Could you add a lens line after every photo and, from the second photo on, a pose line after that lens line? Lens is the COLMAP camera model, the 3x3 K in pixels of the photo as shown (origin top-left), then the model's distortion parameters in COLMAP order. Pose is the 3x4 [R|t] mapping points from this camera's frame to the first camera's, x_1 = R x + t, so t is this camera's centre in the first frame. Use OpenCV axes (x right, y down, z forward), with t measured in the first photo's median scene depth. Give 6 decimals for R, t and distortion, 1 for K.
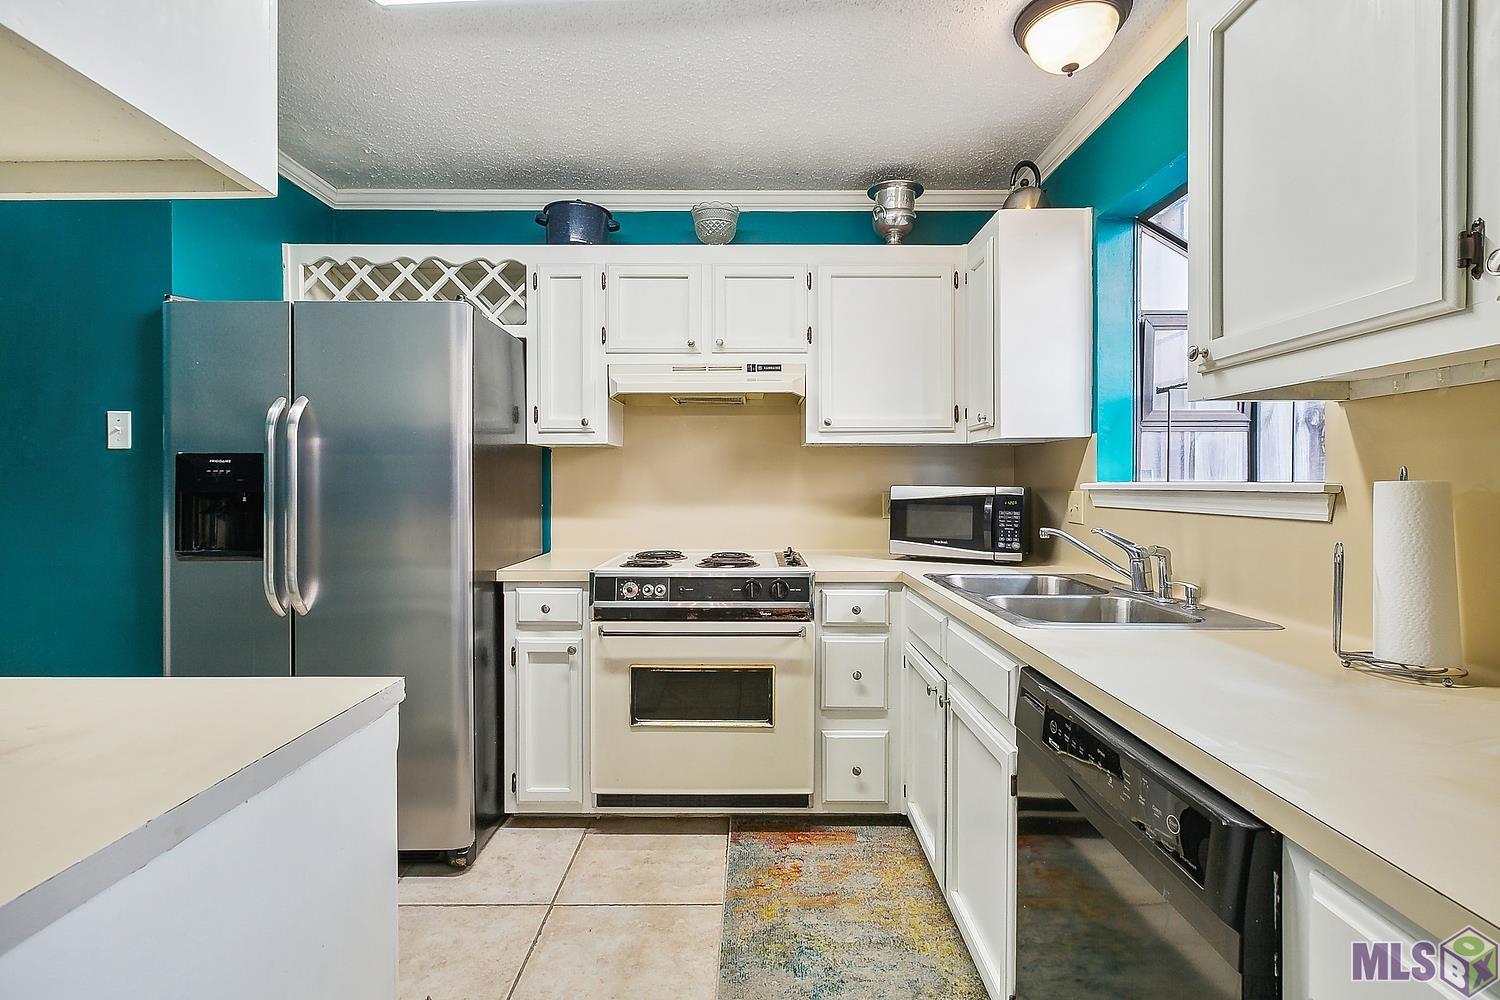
lens RADIAL K [[672.4, 0, 748.9], [0, 672.4, 494.8], [0, 0, 1]] dist [-0.000843, -0.000276]
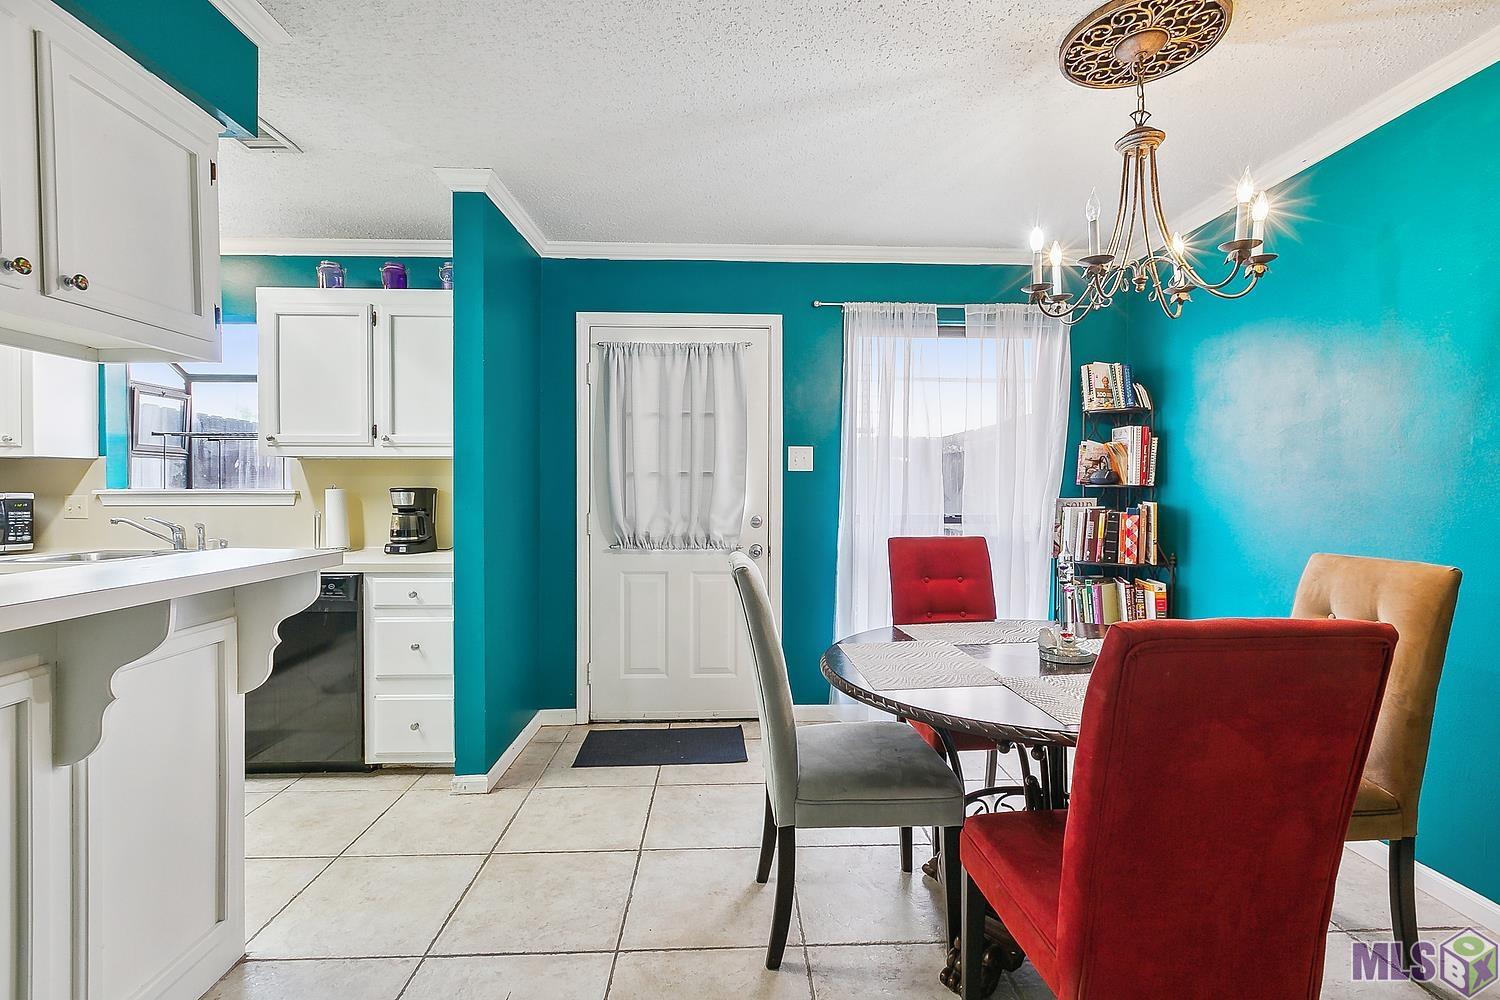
lens RADIAL K [[675.4, 0, 750.0], [0, 675.4, 500.0], [0, 0, 1]] dist [-0.000497, -0.000493]
pose [[-0.044344, -0.021622, 0.998782, -1.051866], [0.014947, 0.999639, 0.022304, -0.006808], [-0.998905, 0.015918, -0.044004, -0.375030]]
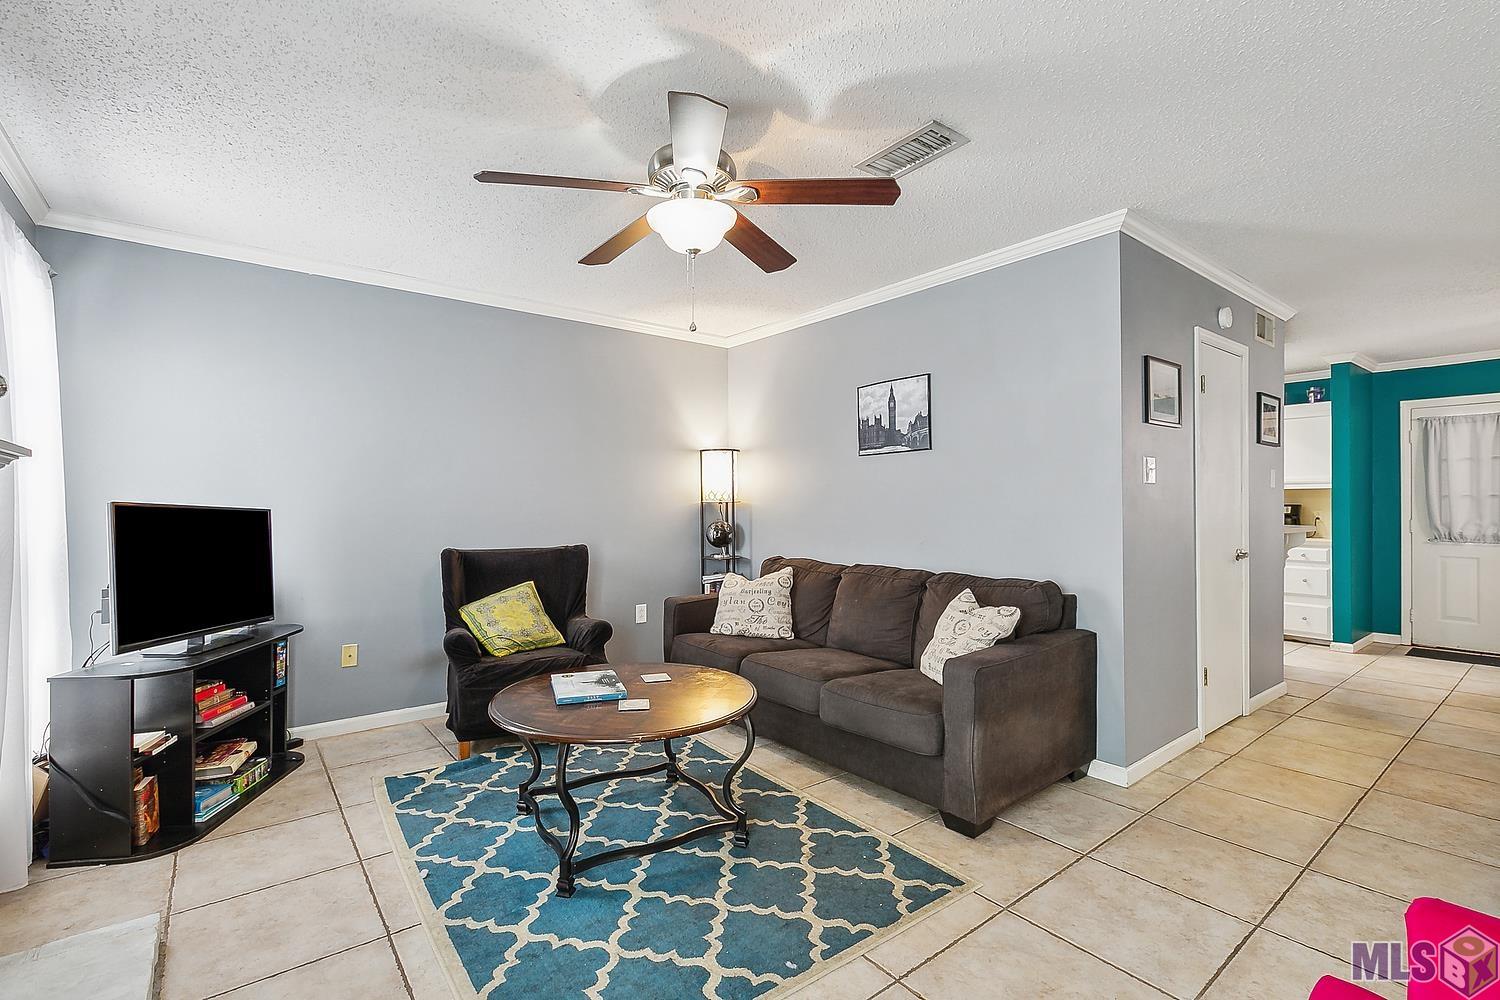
lens RADIAL K [[675.4, 0, 750.0], [0, 675.4, 500.0], [0, 0, 1]] dist [-0.000497, -0.000493]
pose [[0.783296, 0.002008, 0.621646, -3.011912], [0.013542, 0.999702, -0.020292, -0.004684], [-0.621501, 0.024313, 0.783036, -0.521325]]
